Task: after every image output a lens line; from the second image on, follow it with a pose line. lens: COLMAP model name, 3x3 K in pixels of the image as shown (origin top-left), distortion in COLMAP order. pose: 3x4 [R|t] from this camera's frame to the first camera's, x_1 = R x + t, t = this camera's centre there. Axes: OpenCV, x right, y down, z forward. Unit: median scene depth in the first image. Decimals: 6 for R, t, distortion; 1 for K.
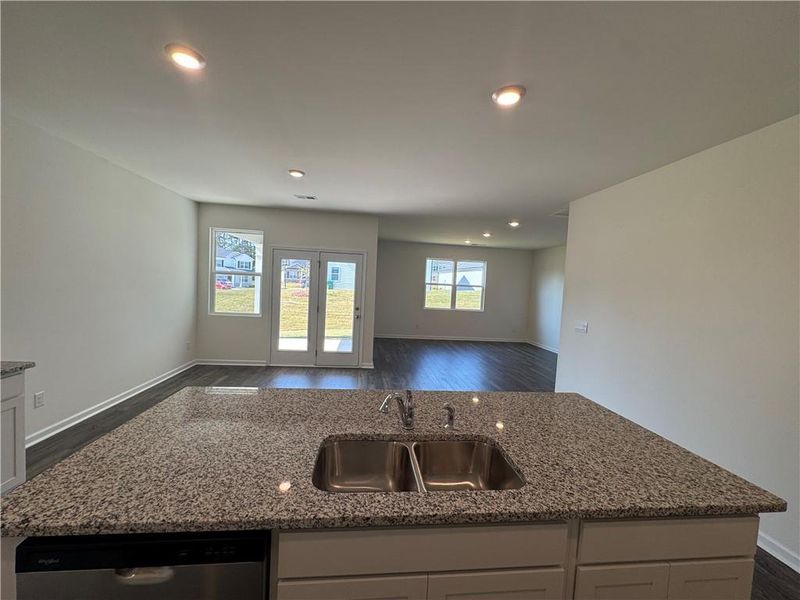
lens RADIAL K [[321.2, 0, 400.0], [0, 321.2, 300.0], [0, 0, 1]] dist [0.000158, 0.000656]
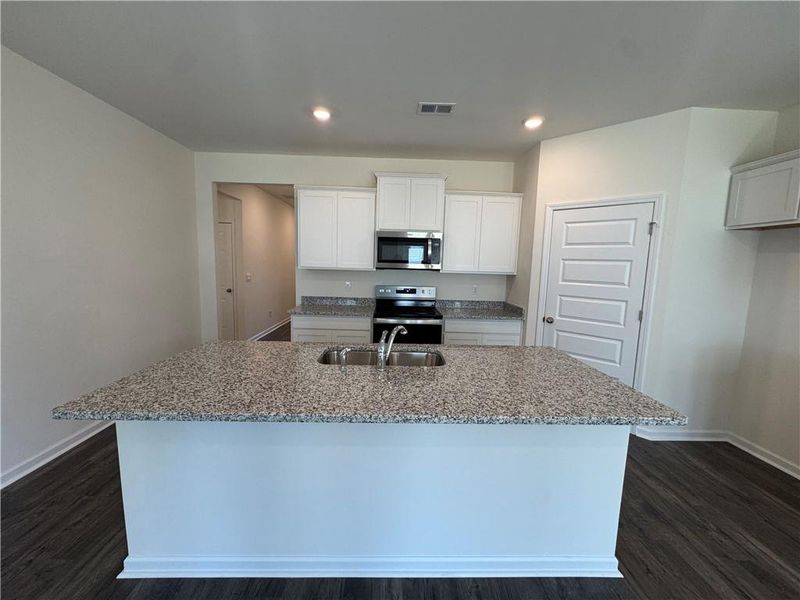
lens RADIAL K [[320.3, 0, 400.0], [0, 320.3, 300.0], [0, 0, 1]] dist [-0.002803, 0.000112]
pose [[-0.993350, -0.089475, 0.072456, -0.027007], [-0.075846, 0.982021, 0.172863, -0.014307], [-0.086620, 0.166218, -0.982277, 0.538510]]
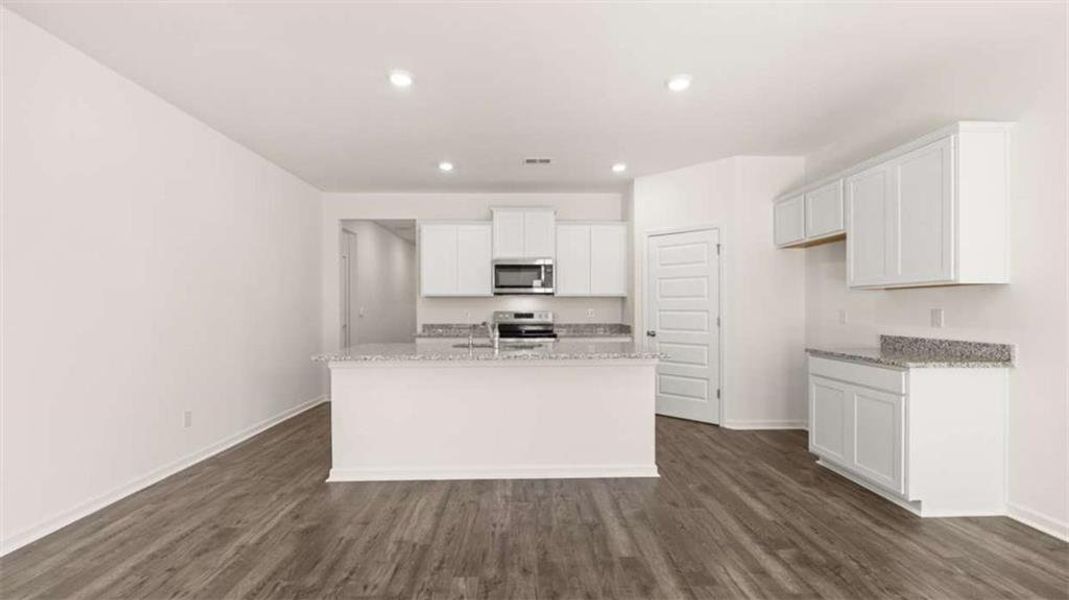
lens RADIAL K [[447.2, 0, 535.3], [0, 447.2, 309.8], [0, 0, 1]] dist [-0.000867, -0.000033]
pose [[-0.996026, -0.049451, 0.074068, -0.089856], [-0.044992, 0.997141, 0.060710, 0.010517], [-0.076858, 0.057136, -0.995404, 0.859346]]
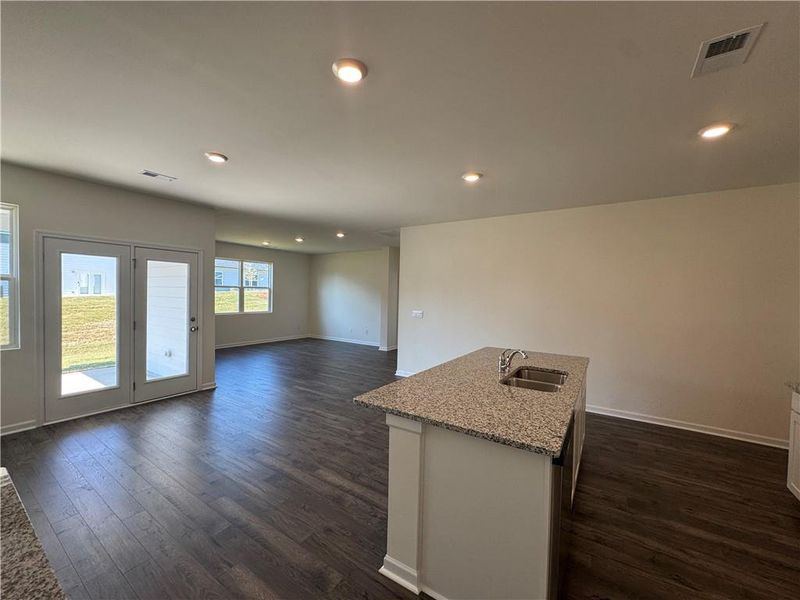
lens RADIAL K [[320.3, 0, 400.0], [0, 320.3, 300.0], [0, 0, 1]] dist [-0.002803, 0.000112]
pose [[0.637521, -0.052974, 0.768609, -0.424582], [0.050027, 0.998374, 0.027315, -0.018136], [-0.768807, 0.021037, 0.639135, 0.078717]]
